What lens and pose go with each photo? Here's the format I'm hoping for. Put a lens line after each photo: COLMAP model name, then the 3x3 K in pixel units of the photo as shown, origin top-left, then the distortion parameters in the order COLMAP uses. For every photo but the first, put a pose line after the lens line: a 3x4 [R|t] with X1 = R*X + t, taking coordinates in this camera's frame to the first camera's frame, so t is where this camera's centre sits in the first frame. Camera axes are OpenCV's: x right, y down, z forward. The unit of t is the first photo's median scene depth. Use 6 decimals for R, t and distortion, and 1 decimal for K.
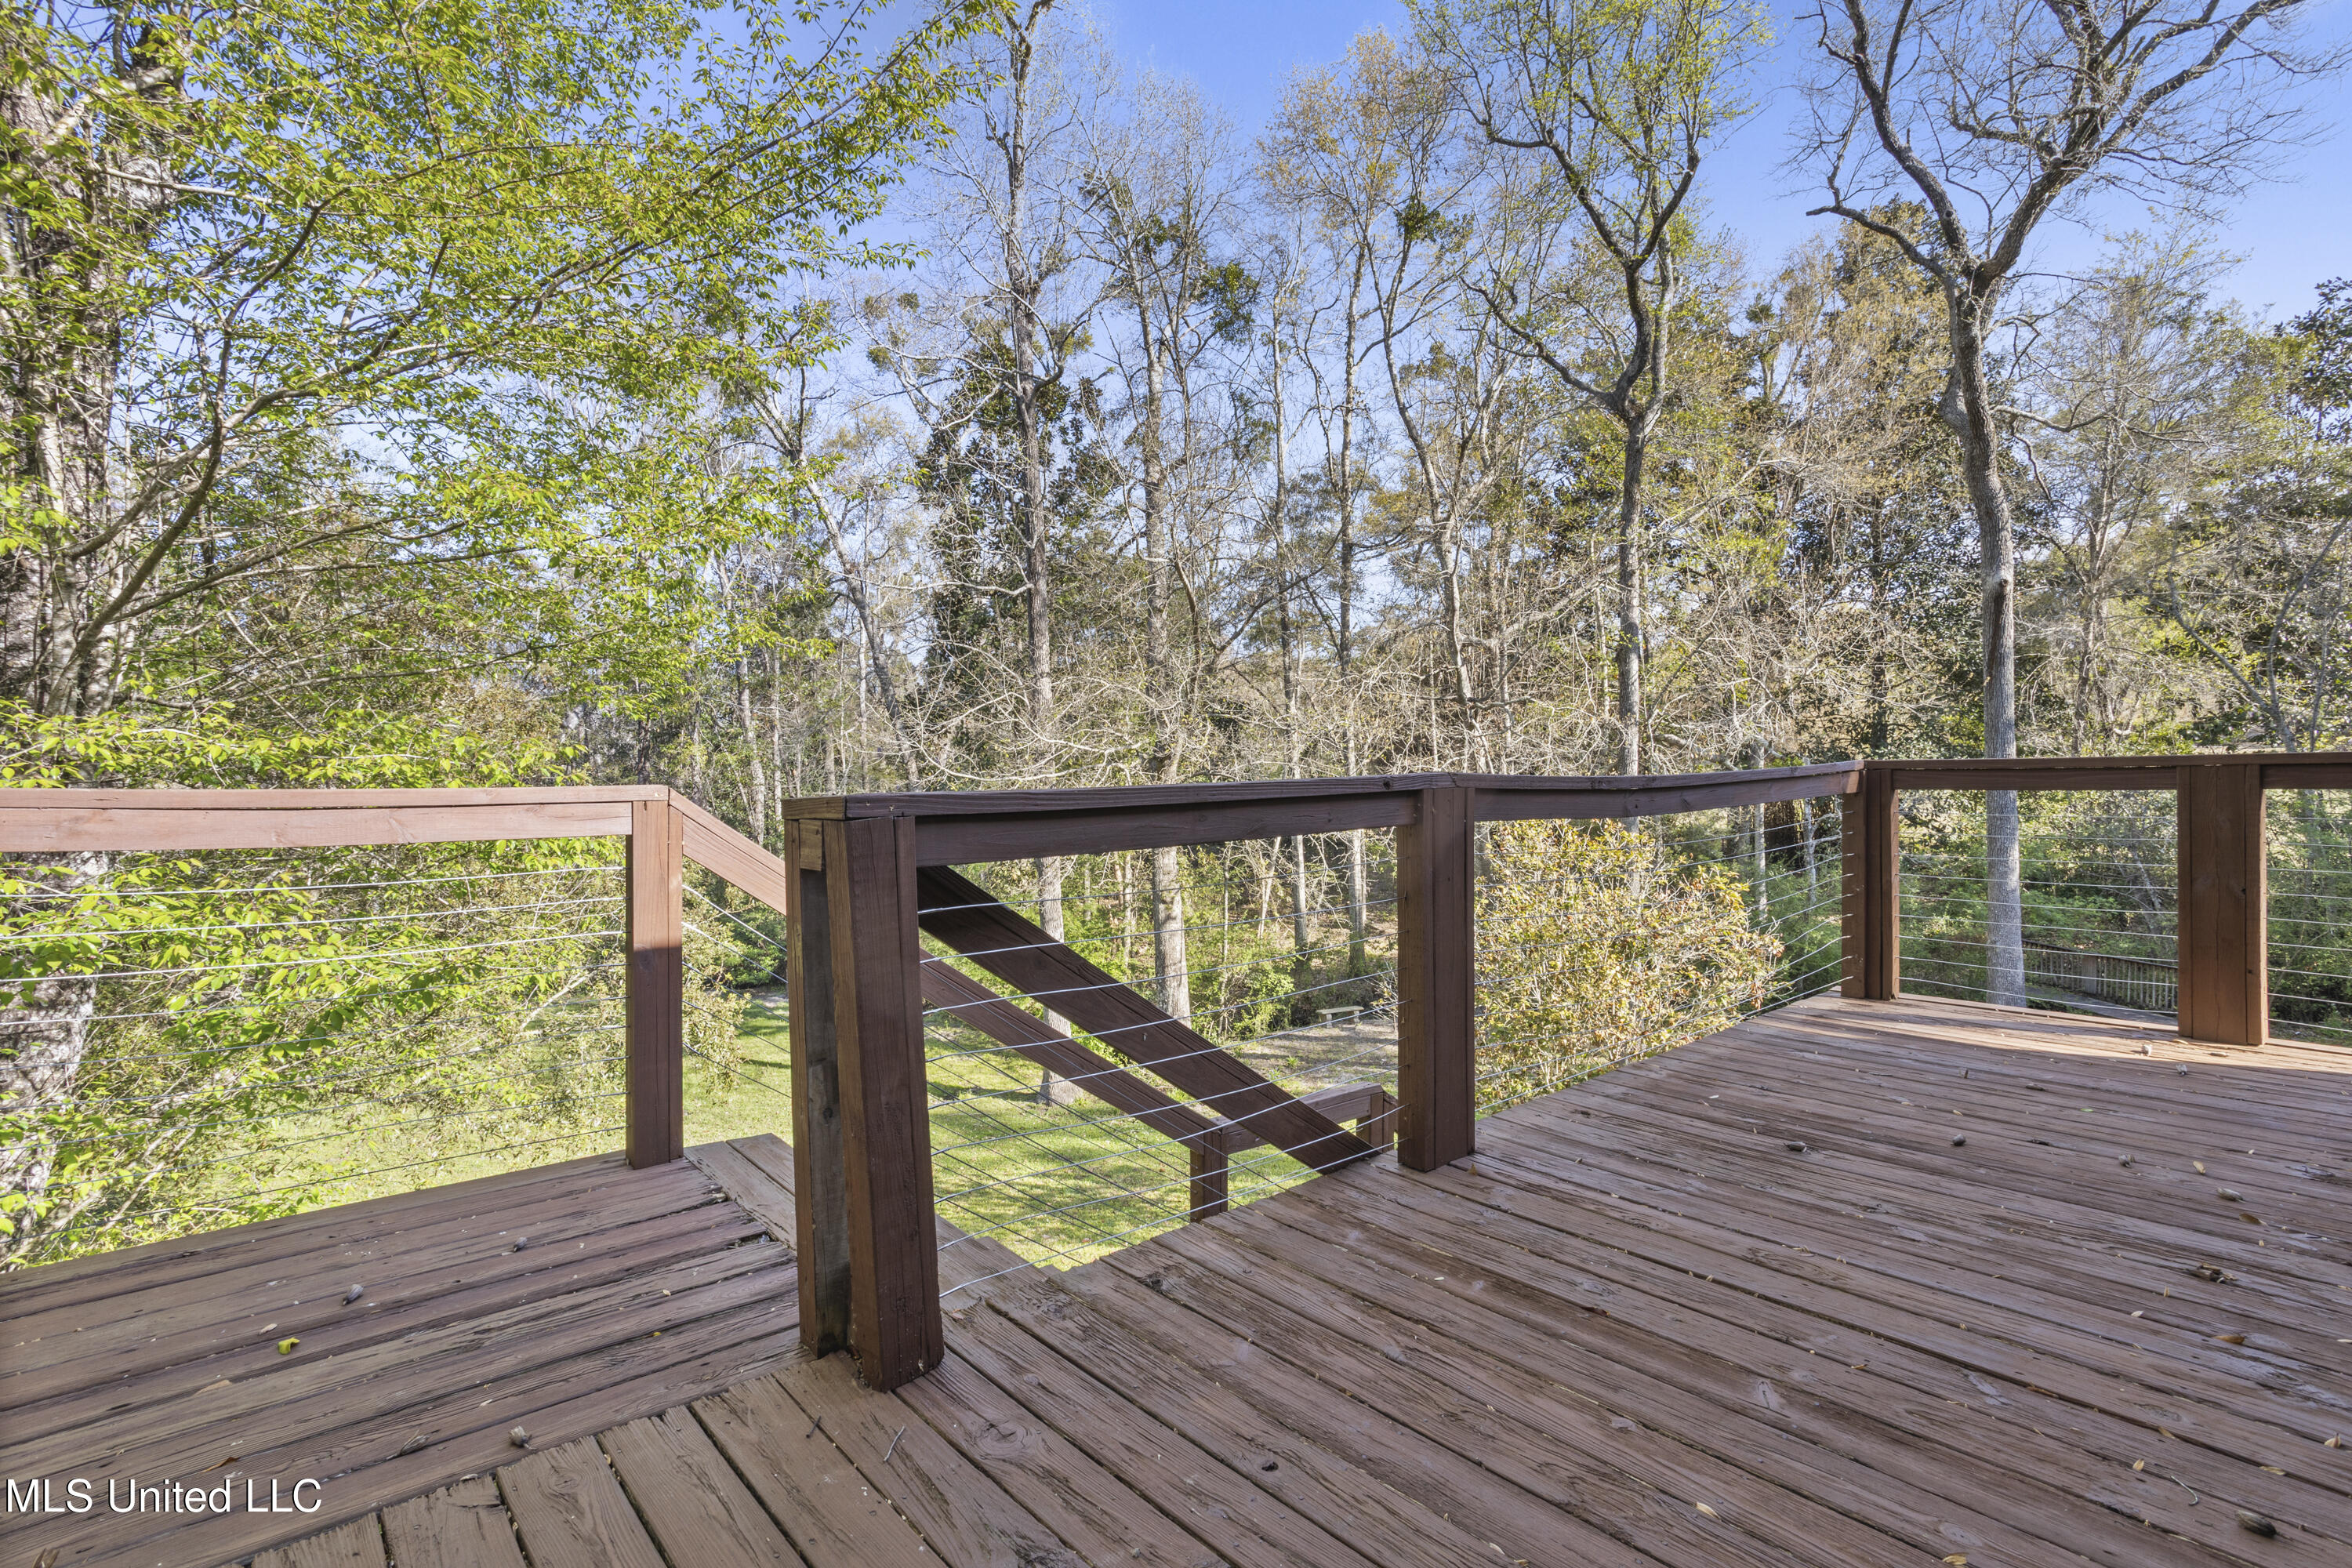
lens RADIAL K [[1133.6, 0, 1172.7], [0, 1133.6, 776.2], [0, 0, 1]] dist [-0.034668, 0.018339]
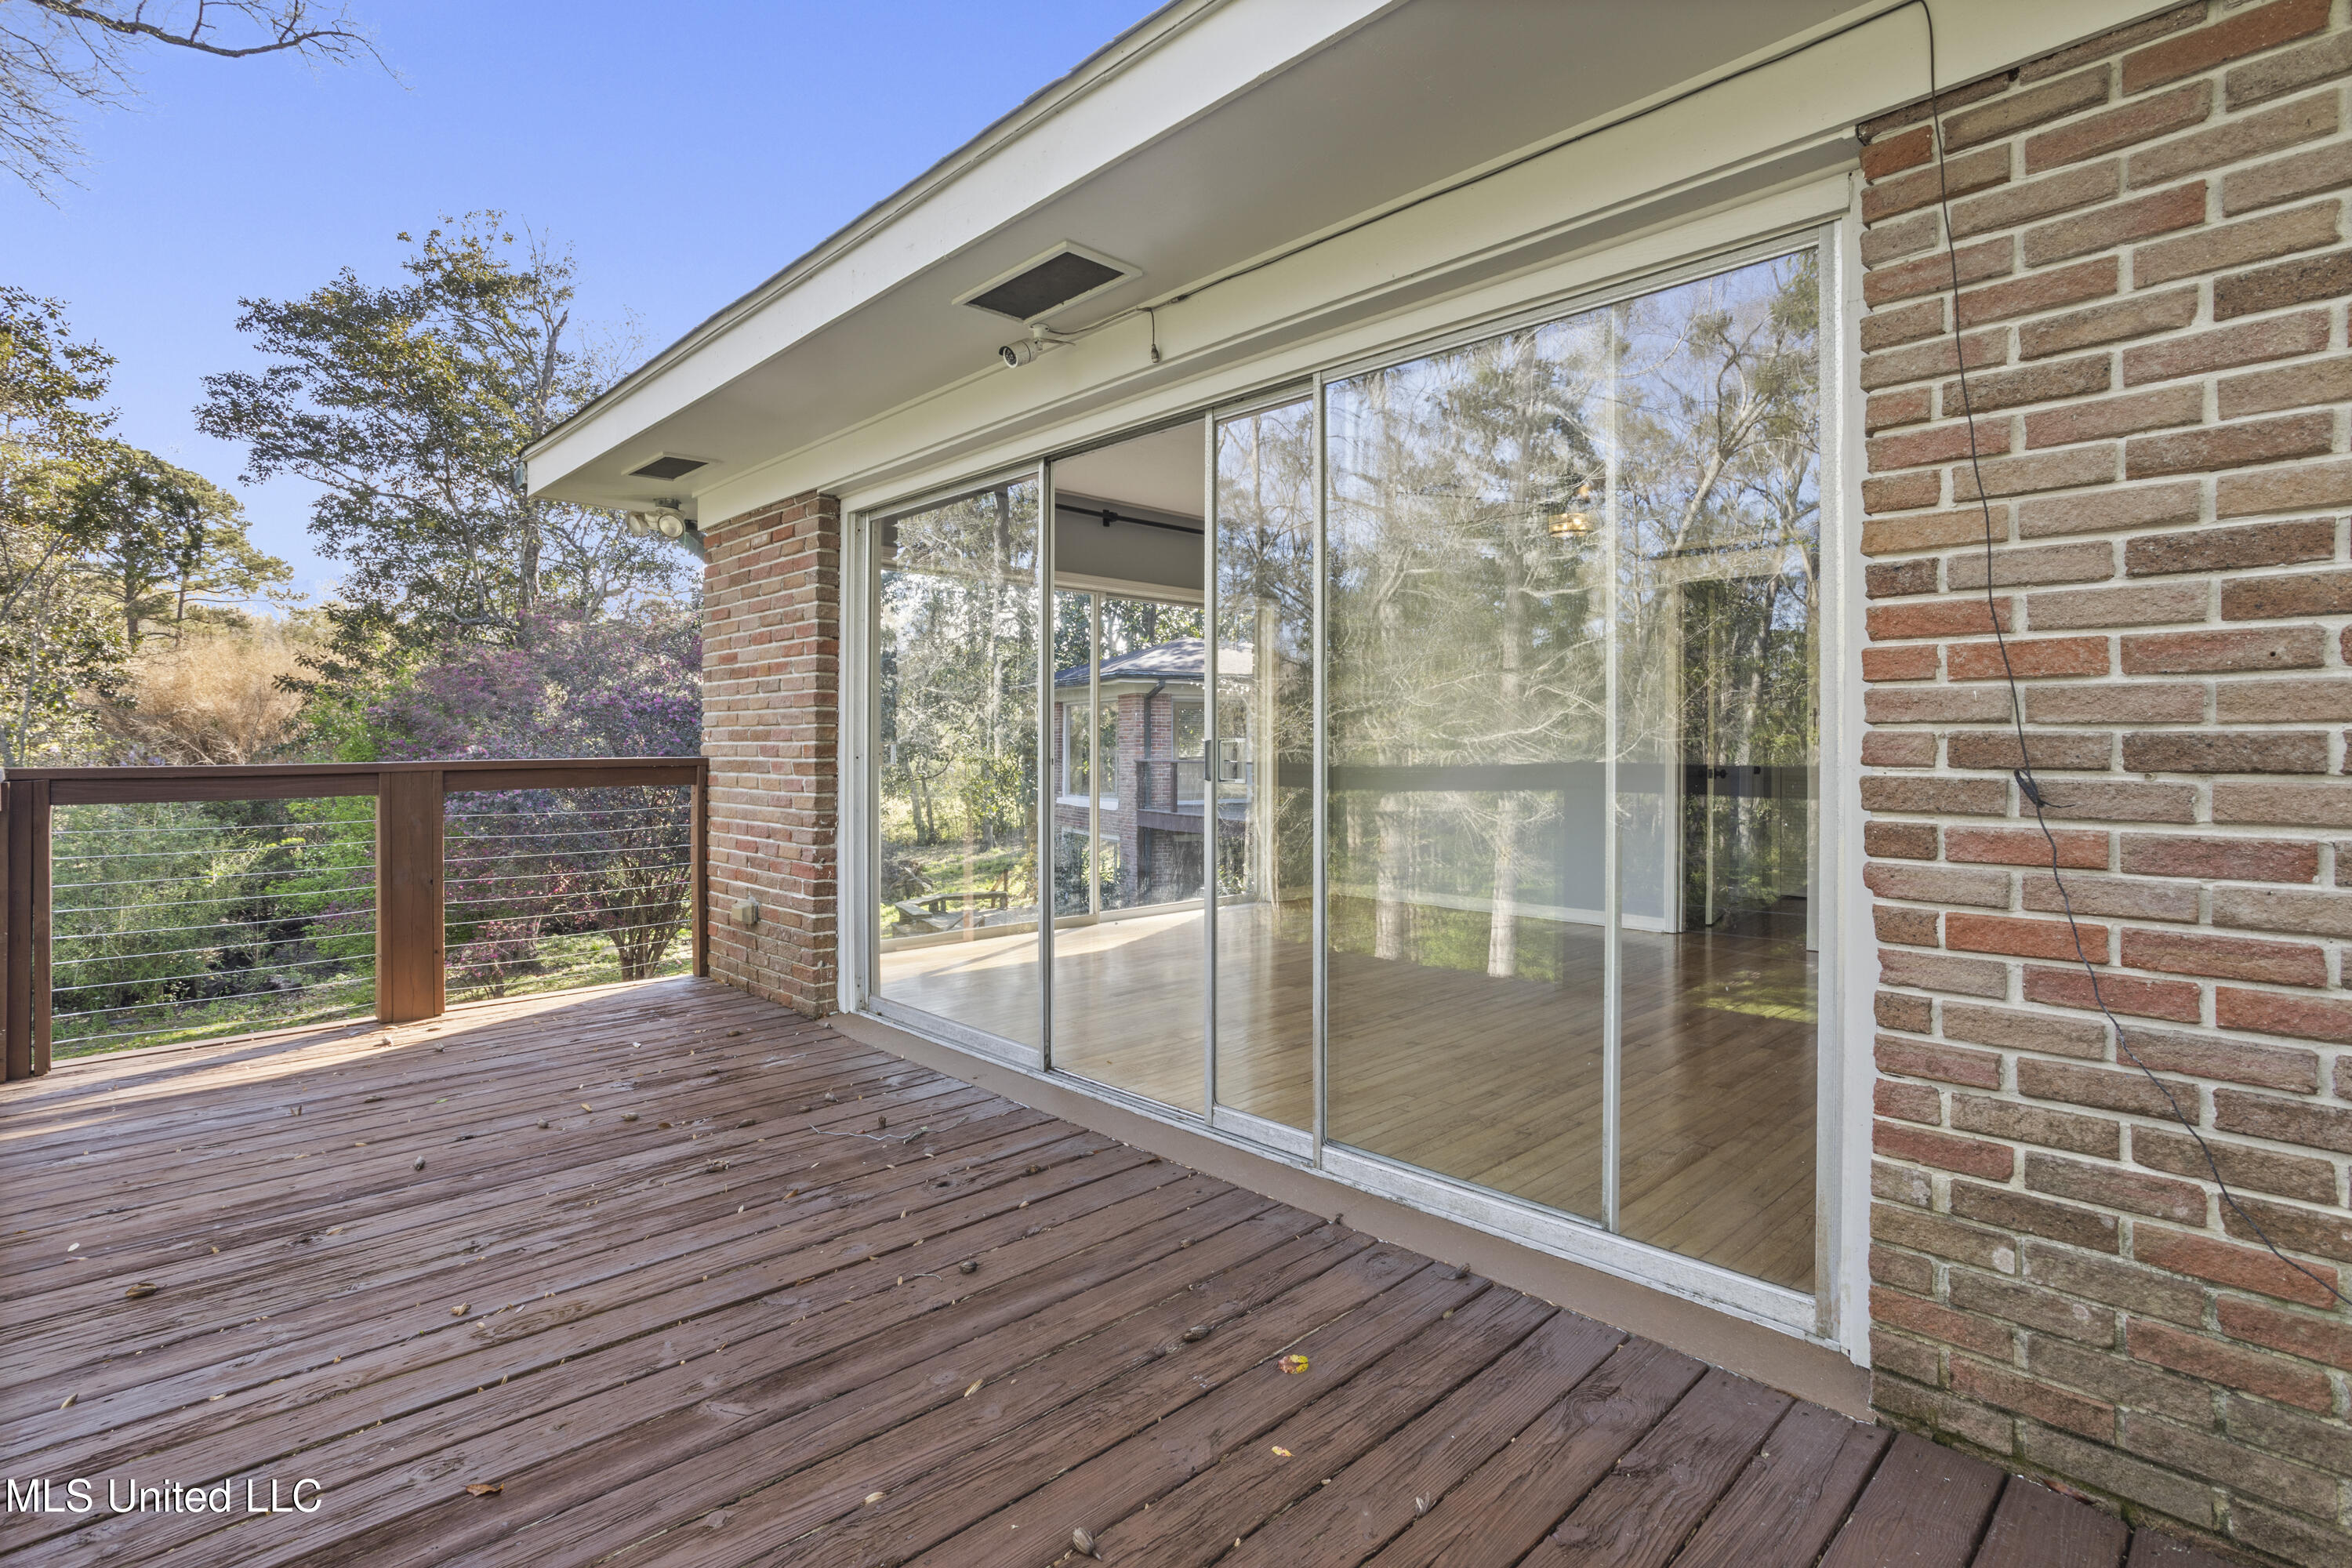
lens RADIAL K [[1133.6, 0, 1173.9], [0, 1133.6, 768.0], [0, 0, 1]] dist [-0.034668, 0.018339]
pose [[-0.051139, -0.002292, 0.998689, -0.357931], [0.016226, 0.999863, 0.003125, -0.008076], [-0.998560, 0.016365, -0.051095, 0.487376]]
